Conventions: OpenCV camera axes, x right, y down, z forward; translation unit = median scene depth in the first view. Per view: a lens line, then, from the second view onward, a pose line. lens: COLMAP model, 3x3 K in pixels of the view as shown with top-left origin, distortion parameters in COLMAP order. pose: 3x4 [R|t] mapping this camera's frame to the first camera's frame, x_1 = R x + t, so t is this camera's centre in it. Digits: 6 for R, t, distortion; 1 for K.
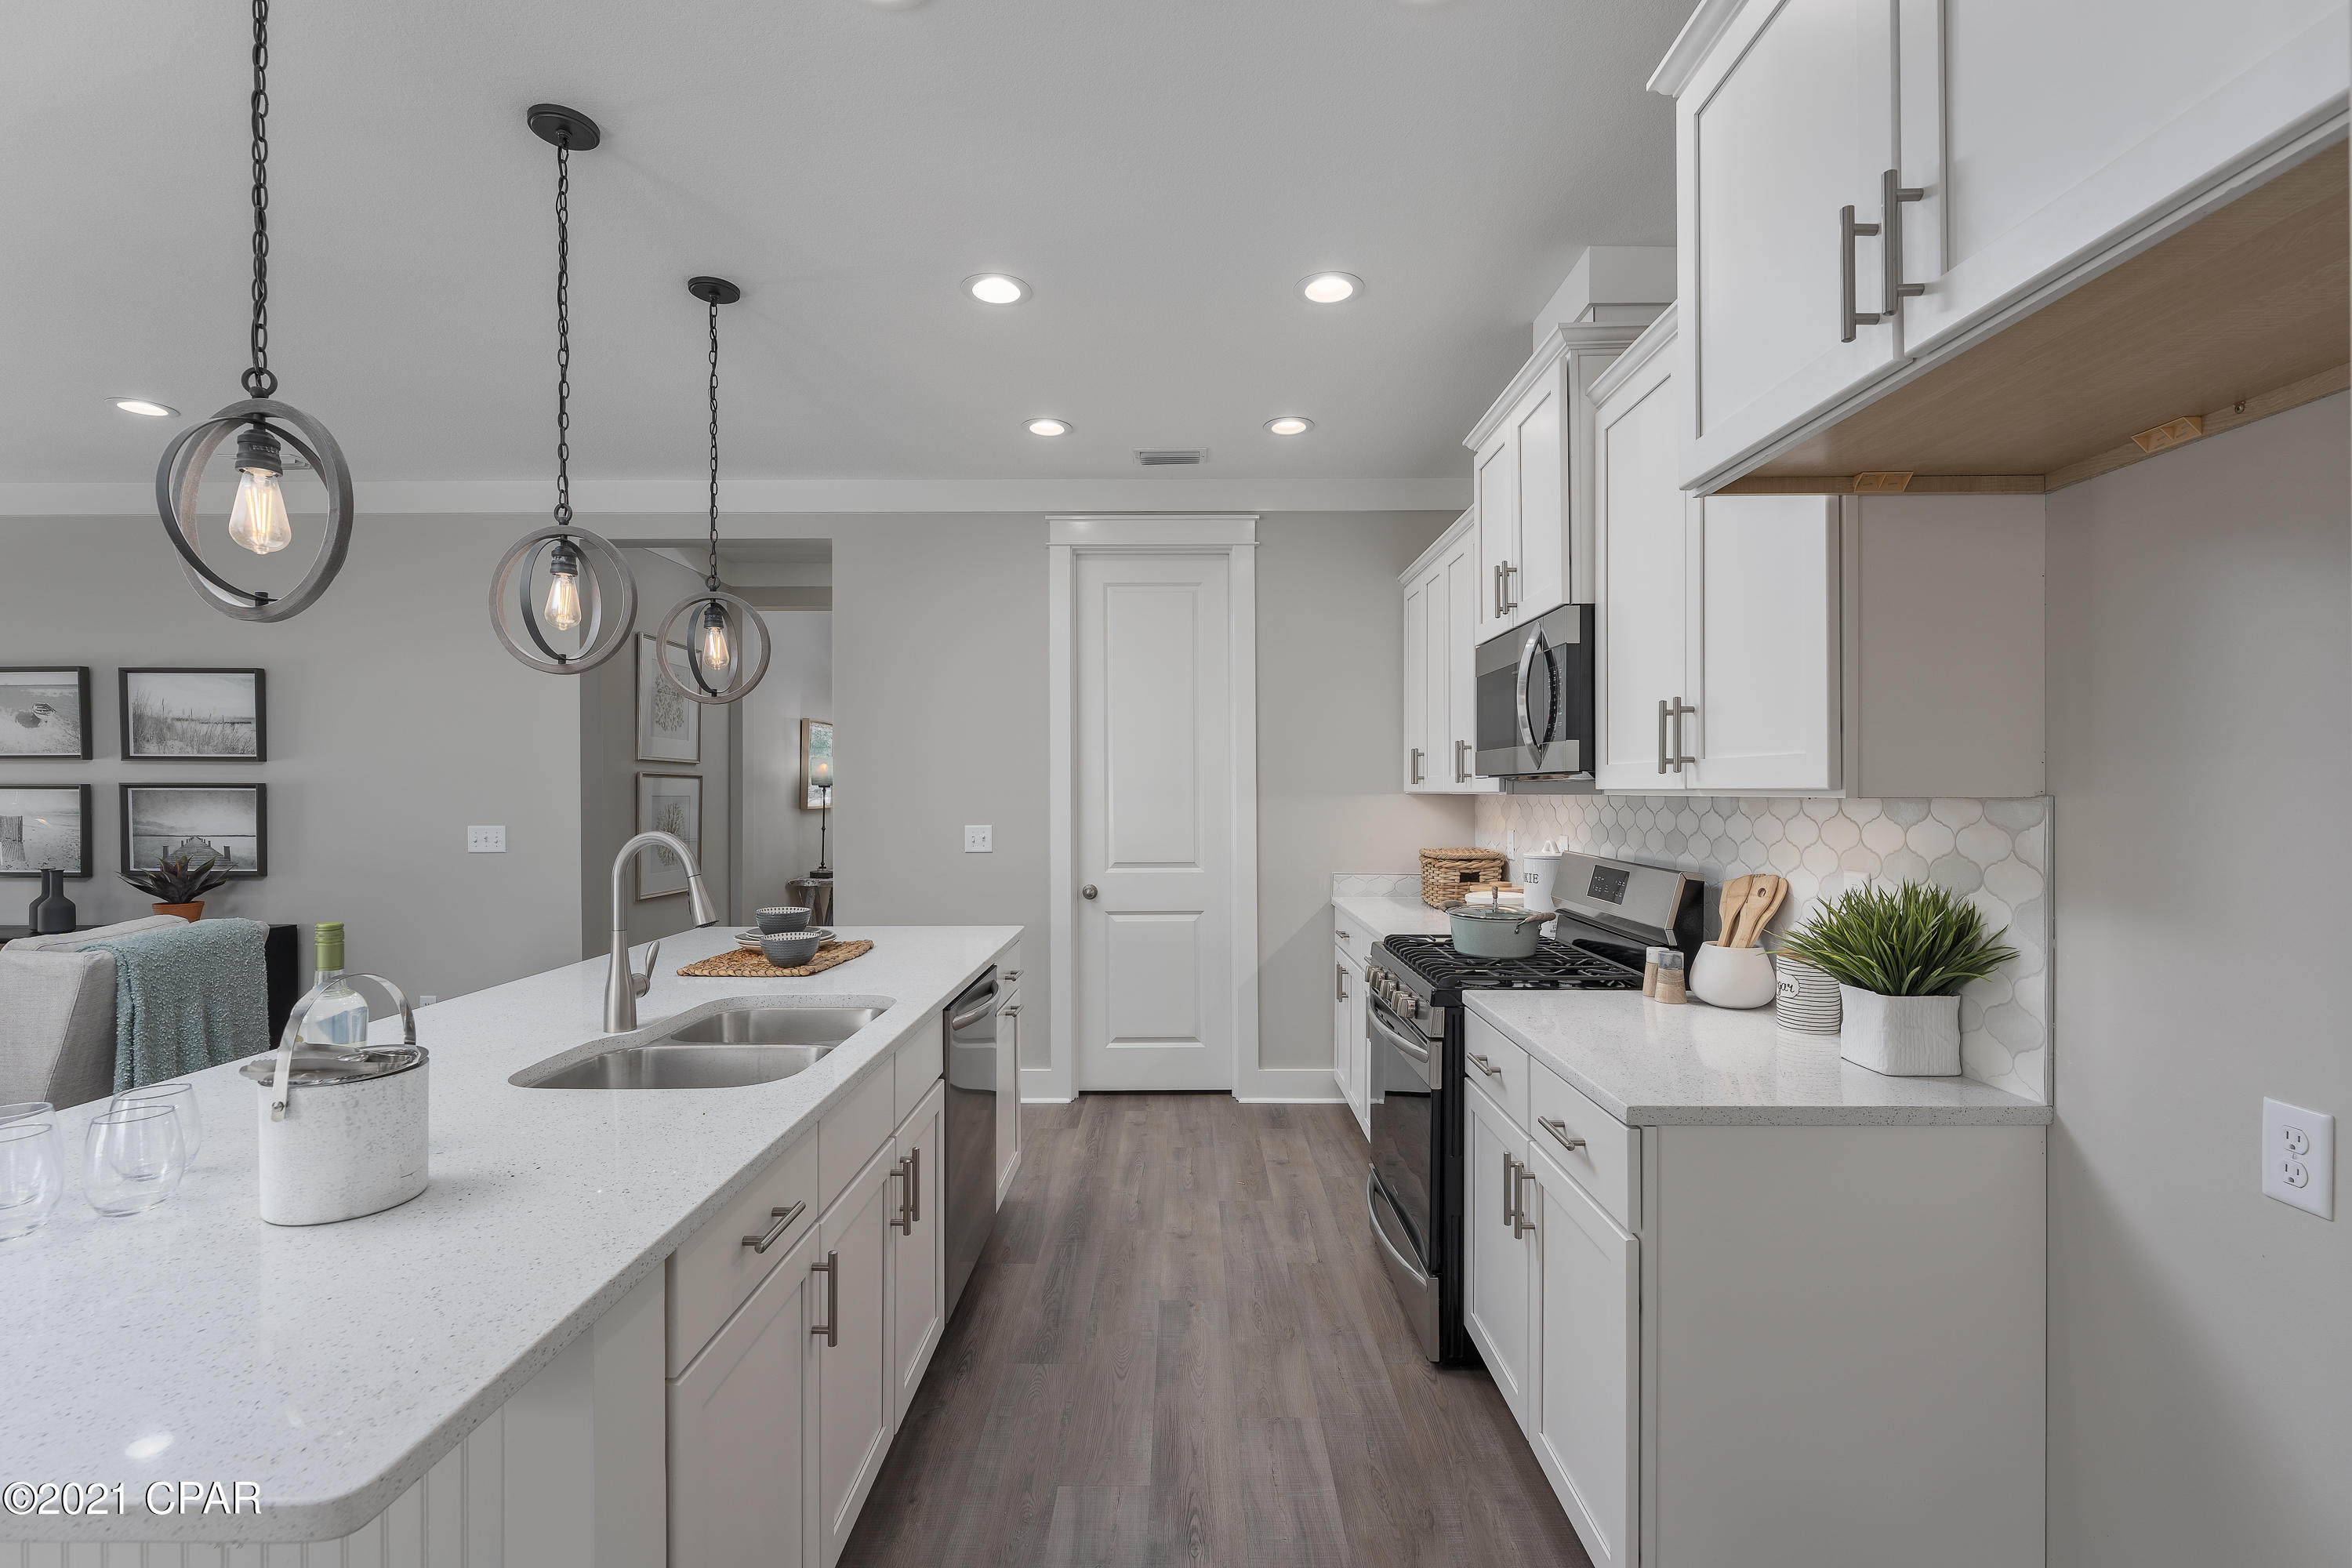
lens RADIAL K [[1062.4, 0, 1178.1], [0, 1062.4, 789.5], [0, 0, 1]] dist [0.001329, 0.000010]
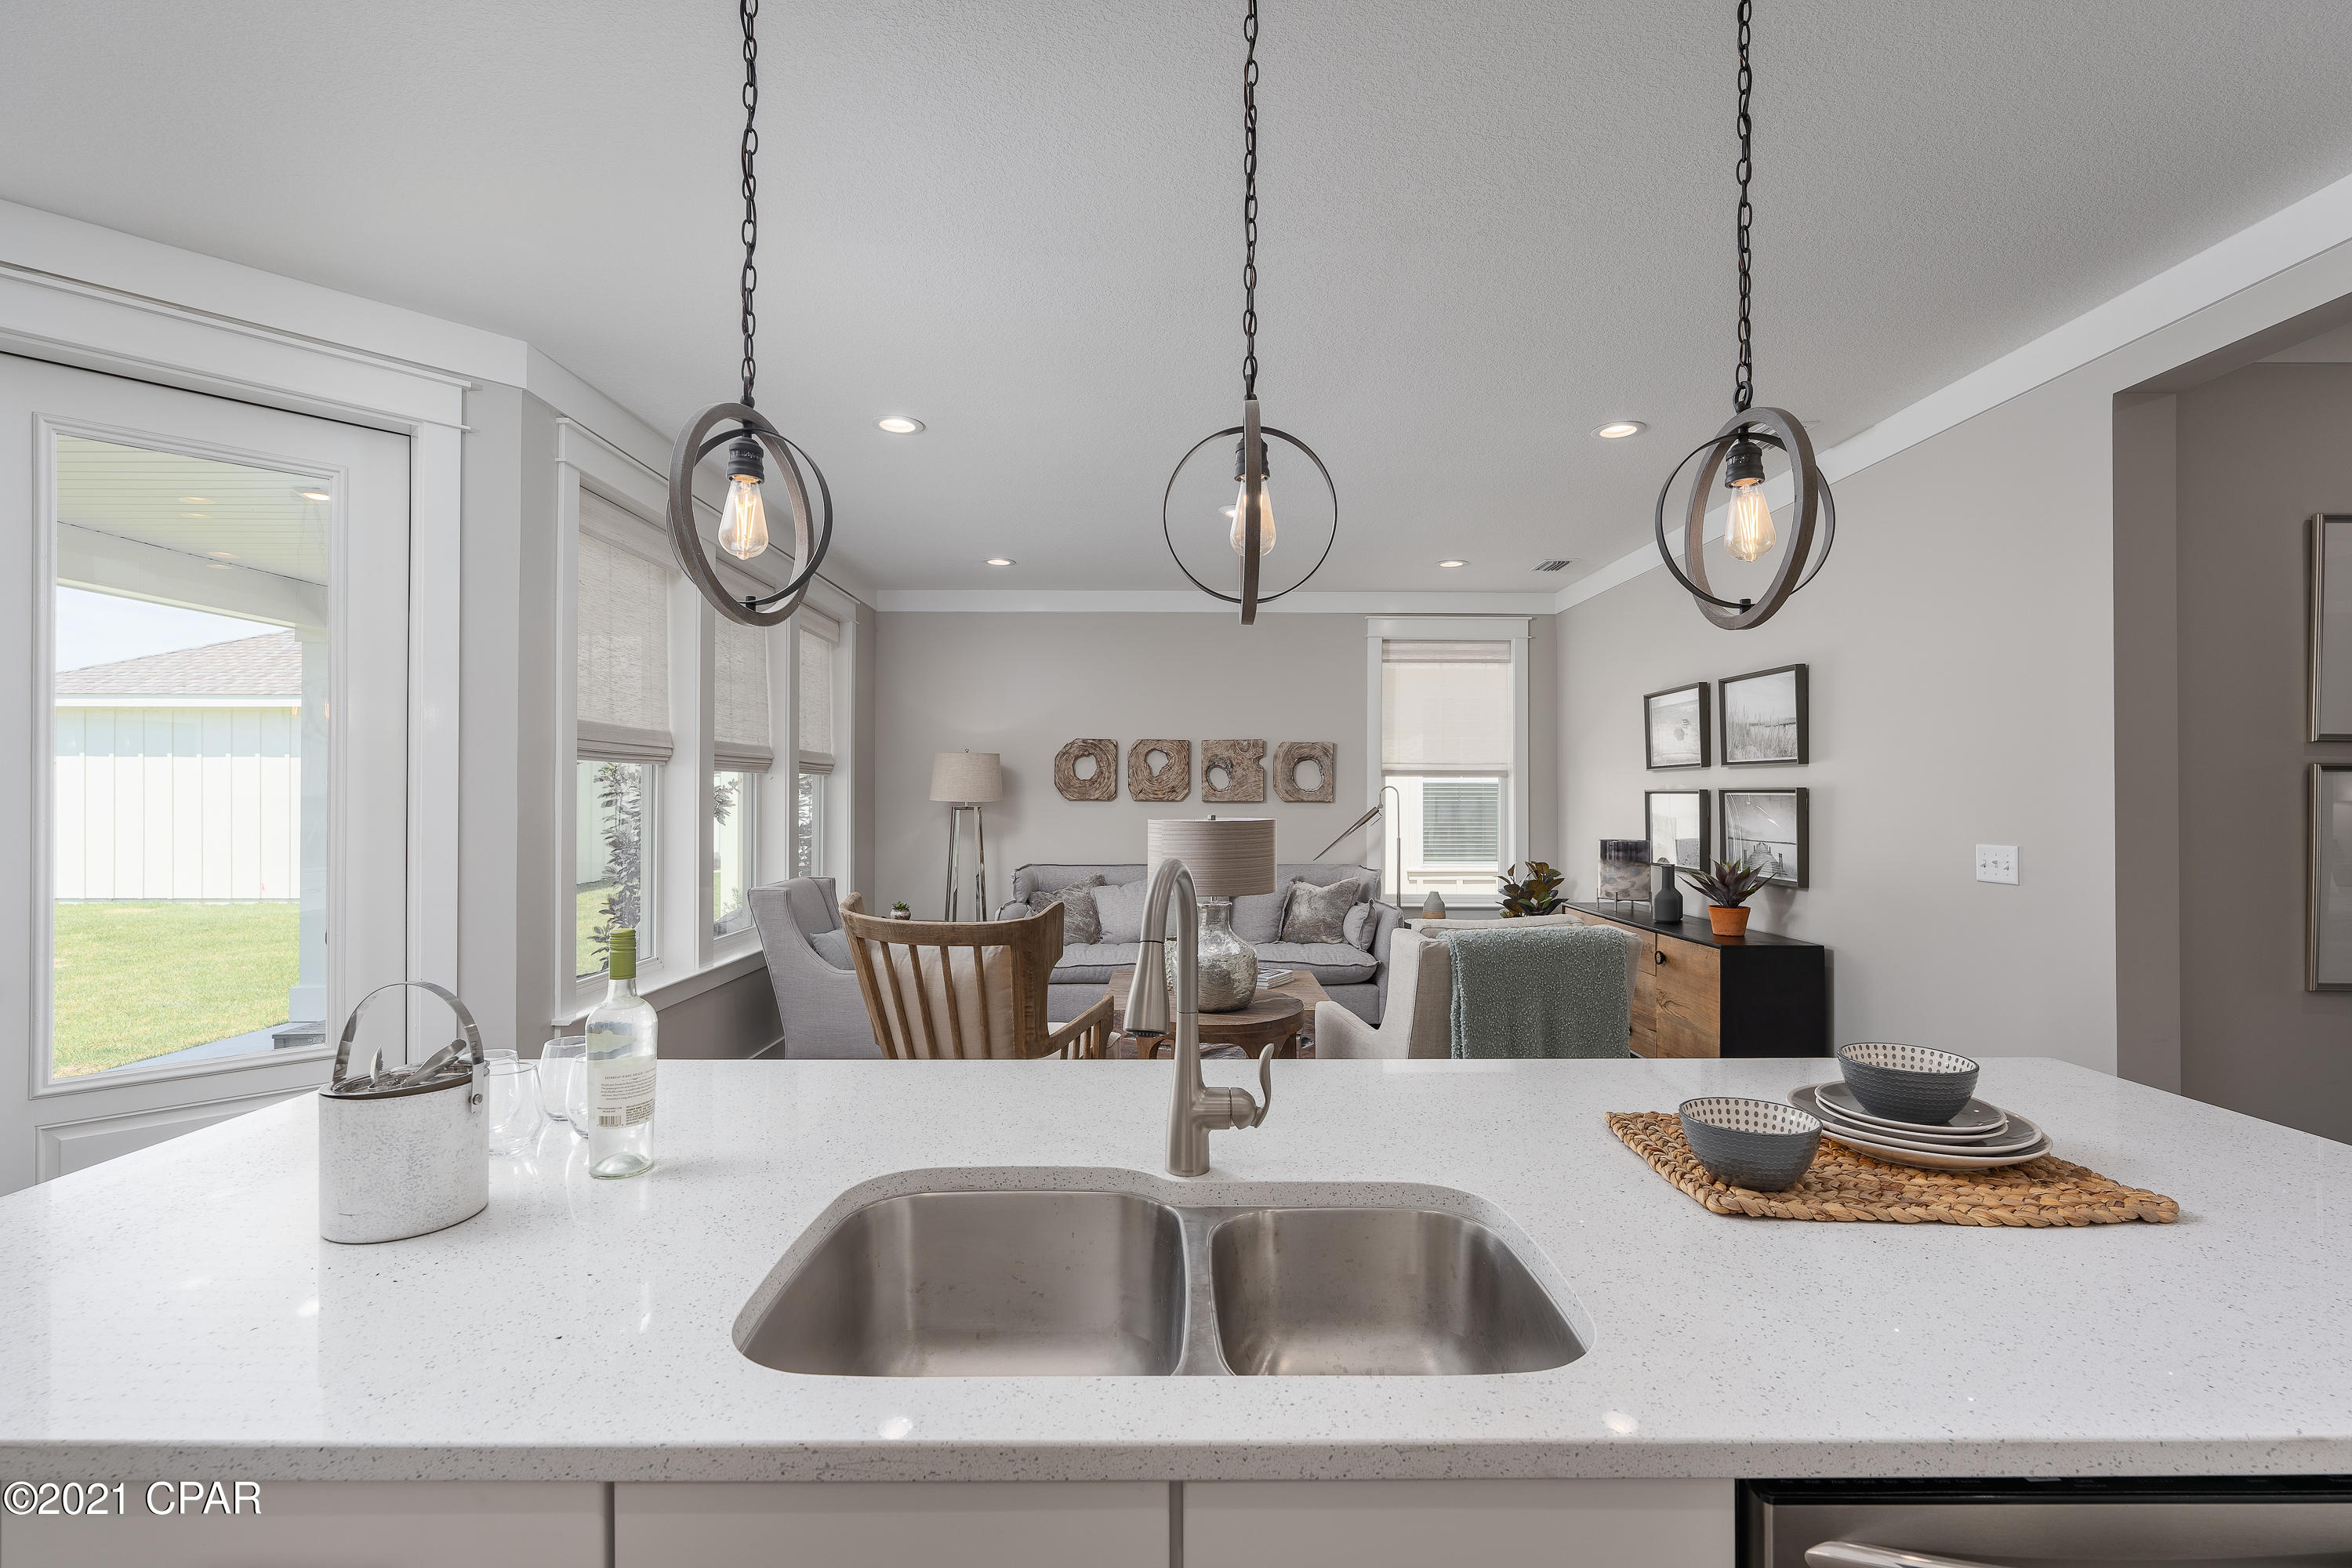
lens RADIAL K [[1062.4, 0, 1179.5], [0, 1062.4, 799.2], [0, 0, 1]] dist [0.001329, 0.000010]
pose [[0.020438, 0.005343, -0.999777, 0.058057], [0.002545, 0.999982, 0.005396, -0.002077], [0.999788, -0.002654, 0.020425, 0.435197]]
